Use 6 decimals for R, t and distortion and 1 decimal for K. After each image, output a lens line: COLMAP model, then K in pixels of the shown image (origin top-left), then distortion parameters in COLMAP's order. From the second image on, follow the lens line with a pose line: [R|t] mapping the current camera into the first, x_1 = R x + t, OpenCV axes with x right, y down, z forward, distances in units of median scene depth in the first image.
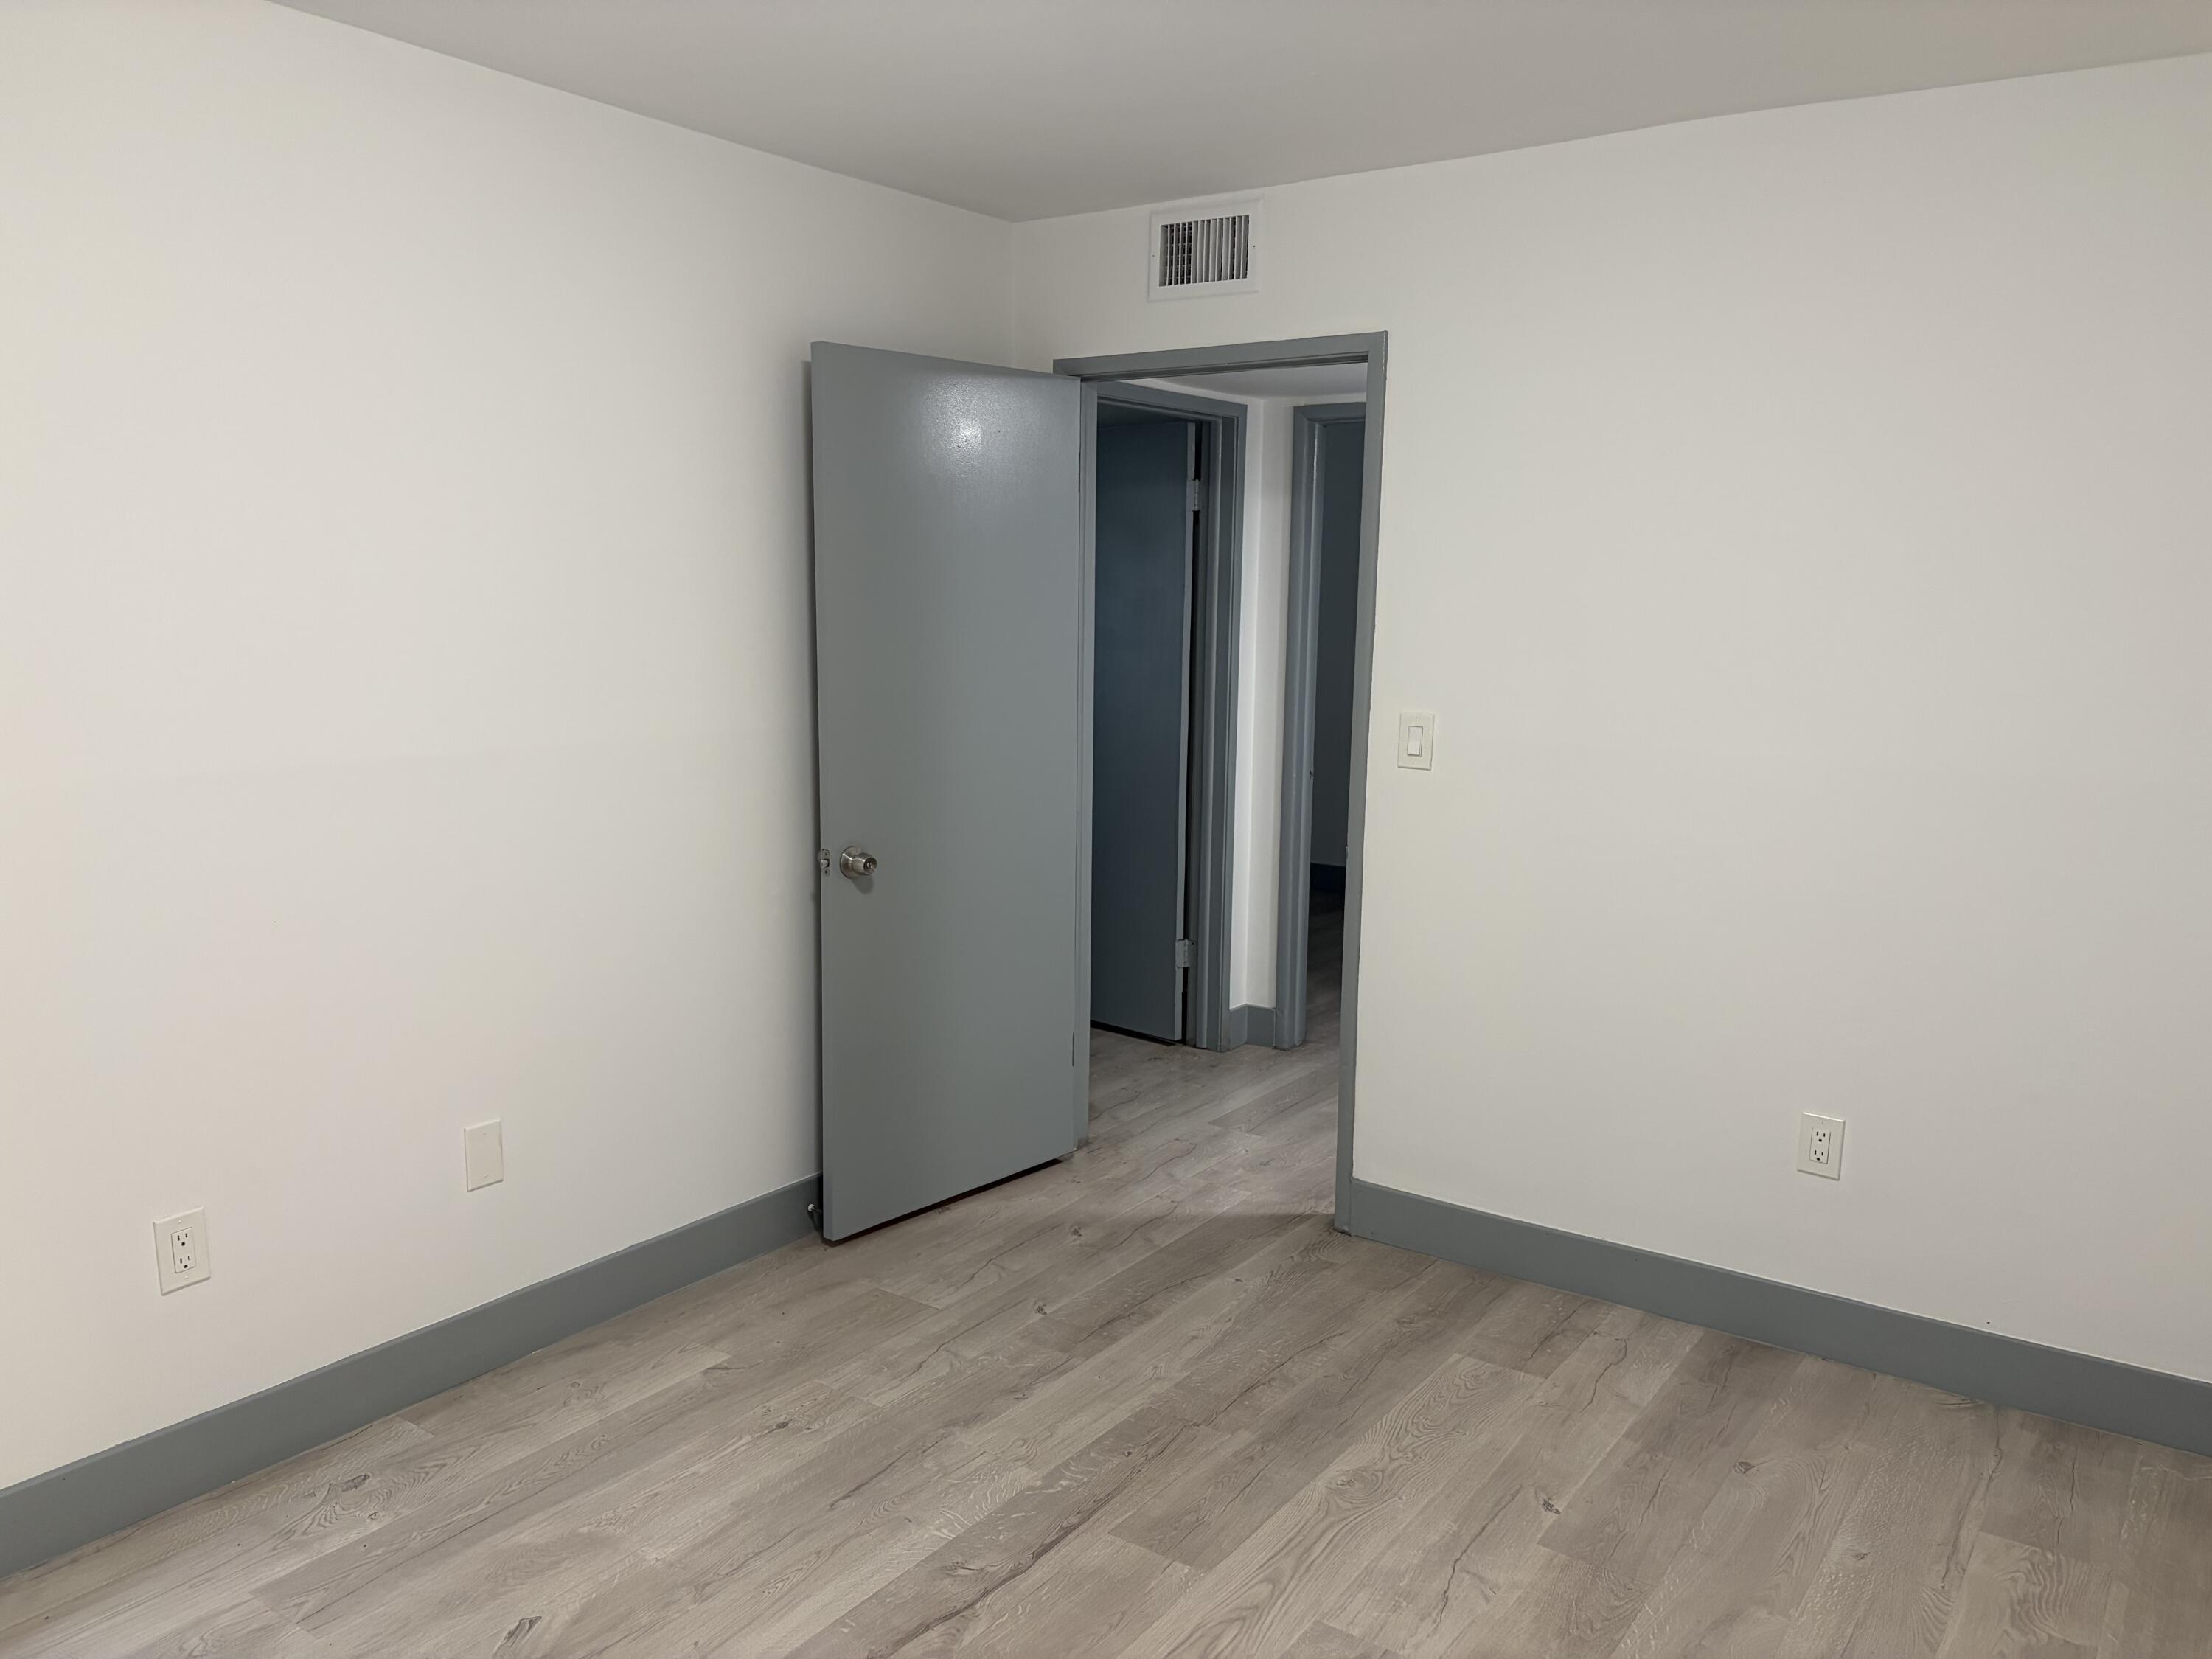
lens RADIAL K [[1670.9, 0, 1107.4], [0, 1670.9, 830.4], [0, 0, 1]] dist [0.049907, -0.054511]
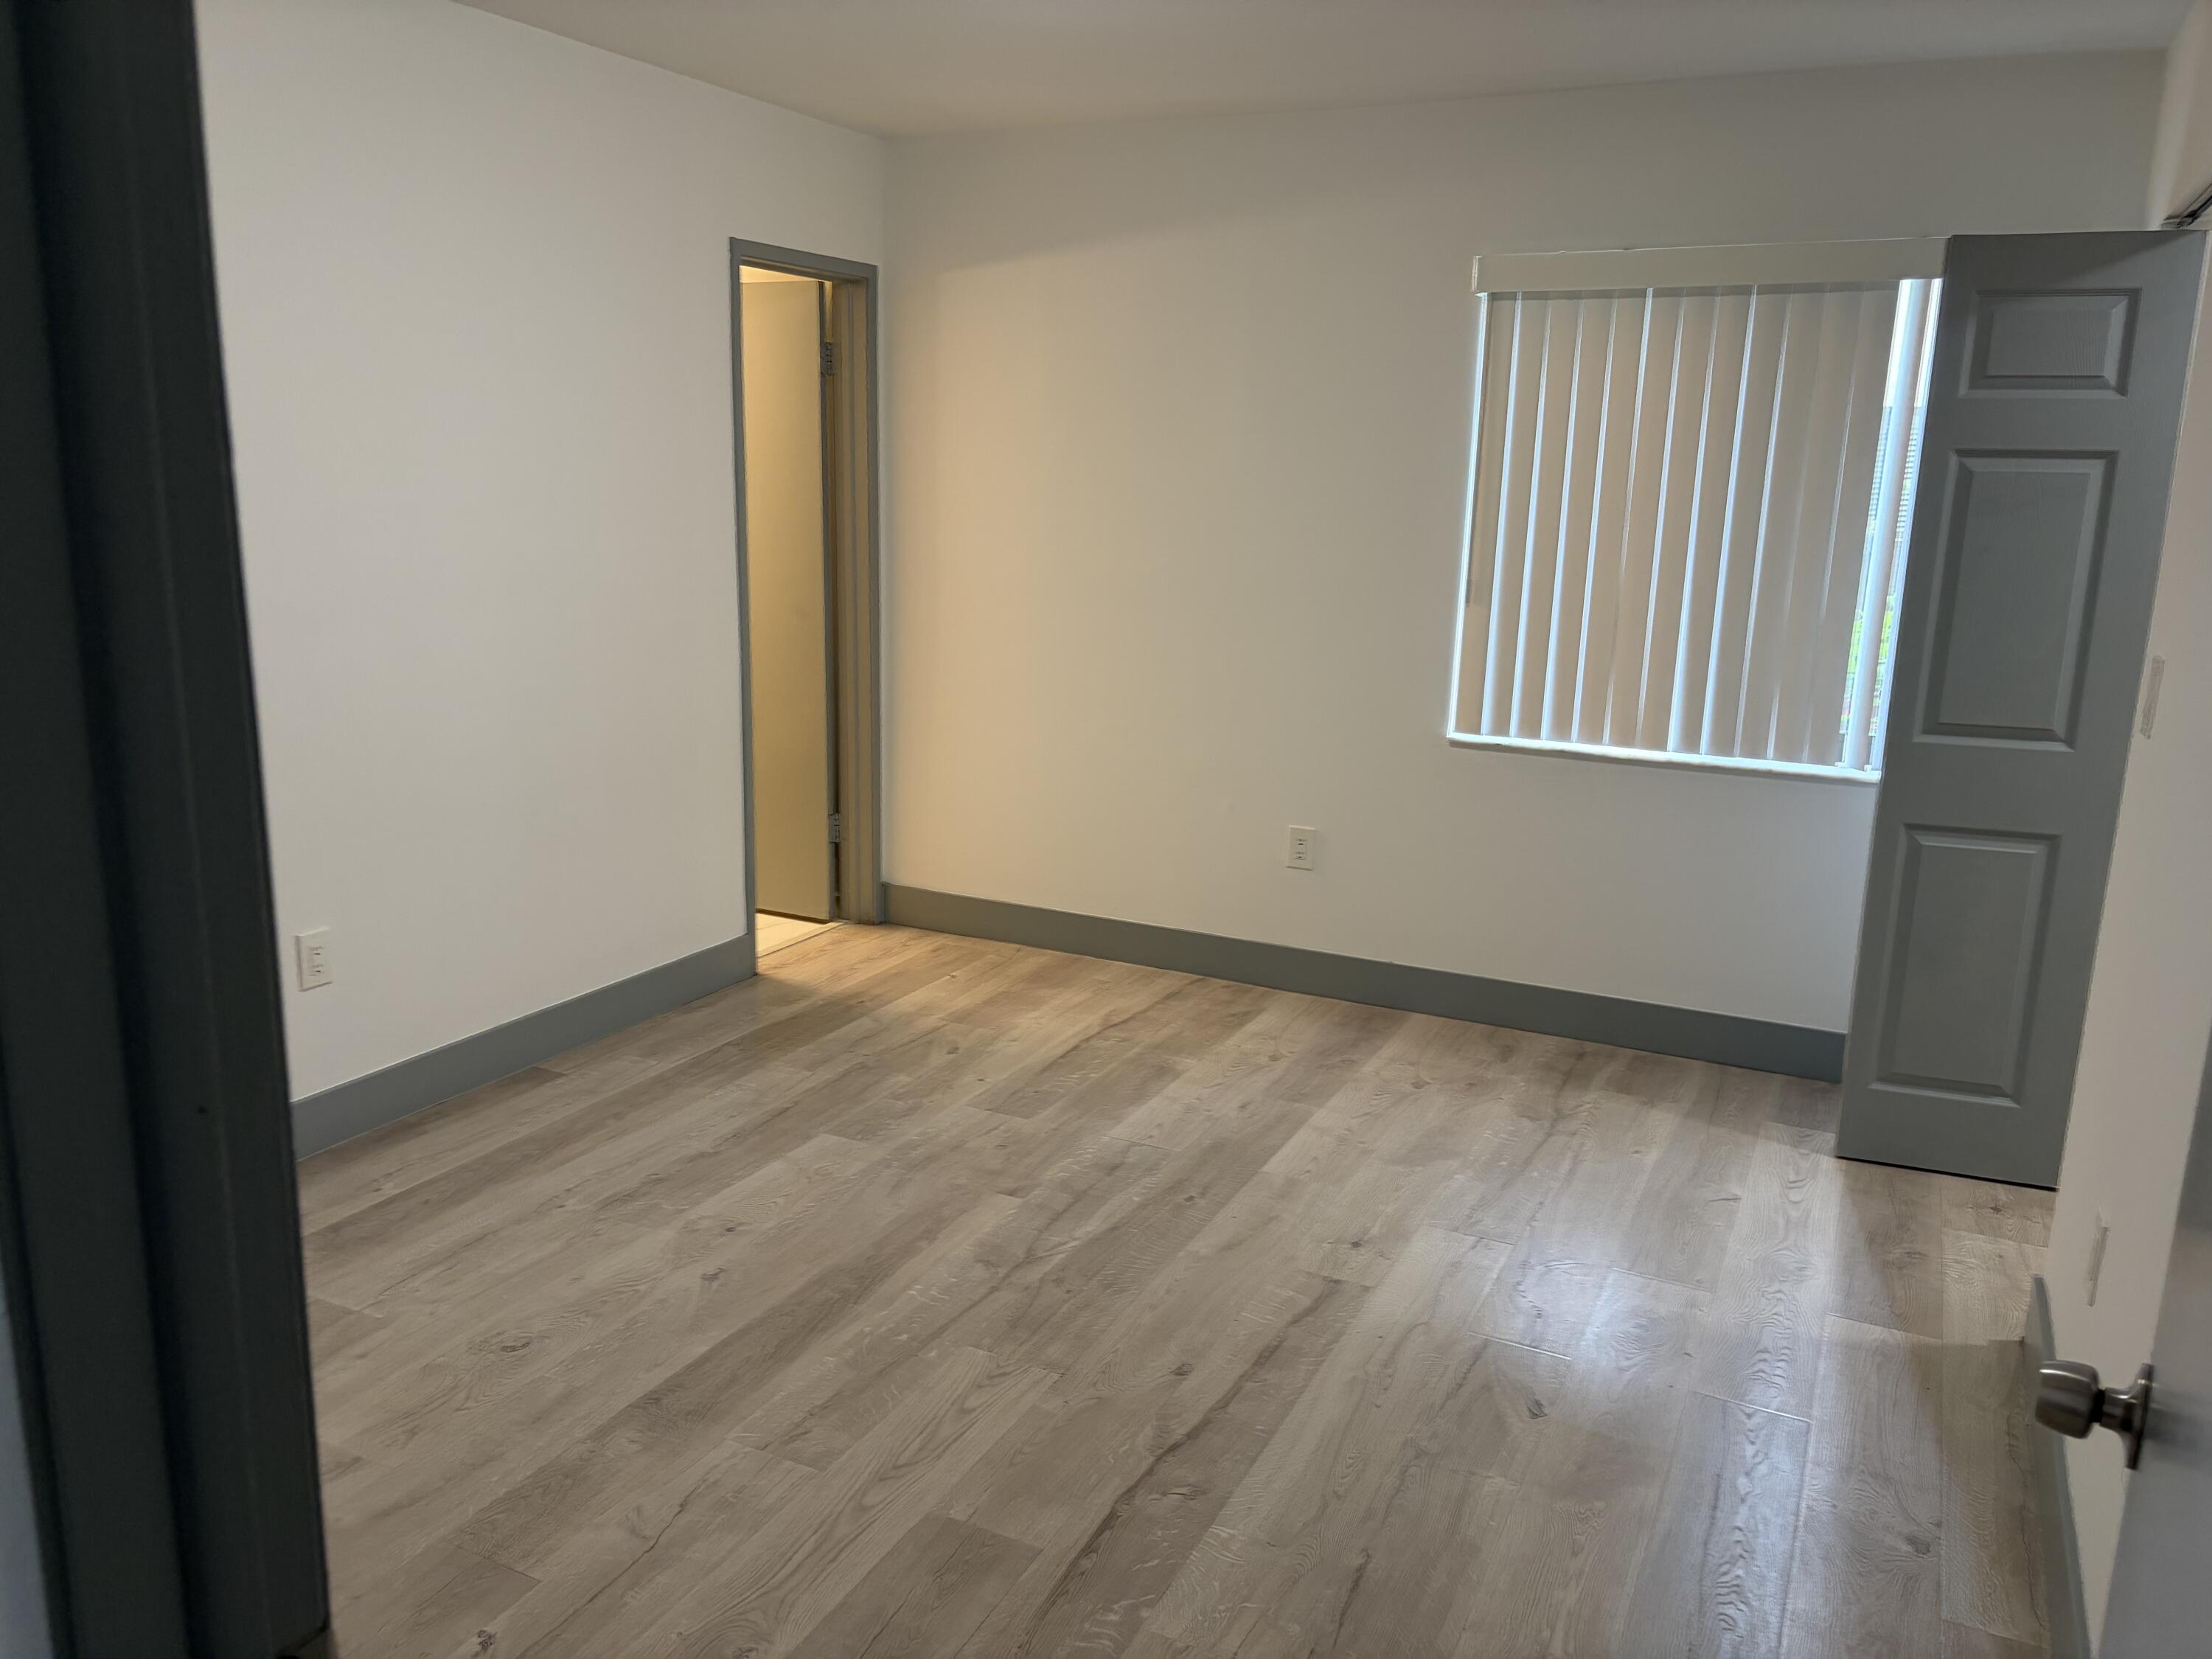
lens RADIAL K [[1670.9, 0, 1104.2], [0, 1670.9, 834.3], [0, 0, 1]] dist [0.049907, -0.054511]
pose [[-0.986630, -0.001509, -0.162972, 0.115320], [-0.059064, 0.935294, 0.348909, -0.246109], [0.151900, 0.353870, -0.922877, 1.720335]]
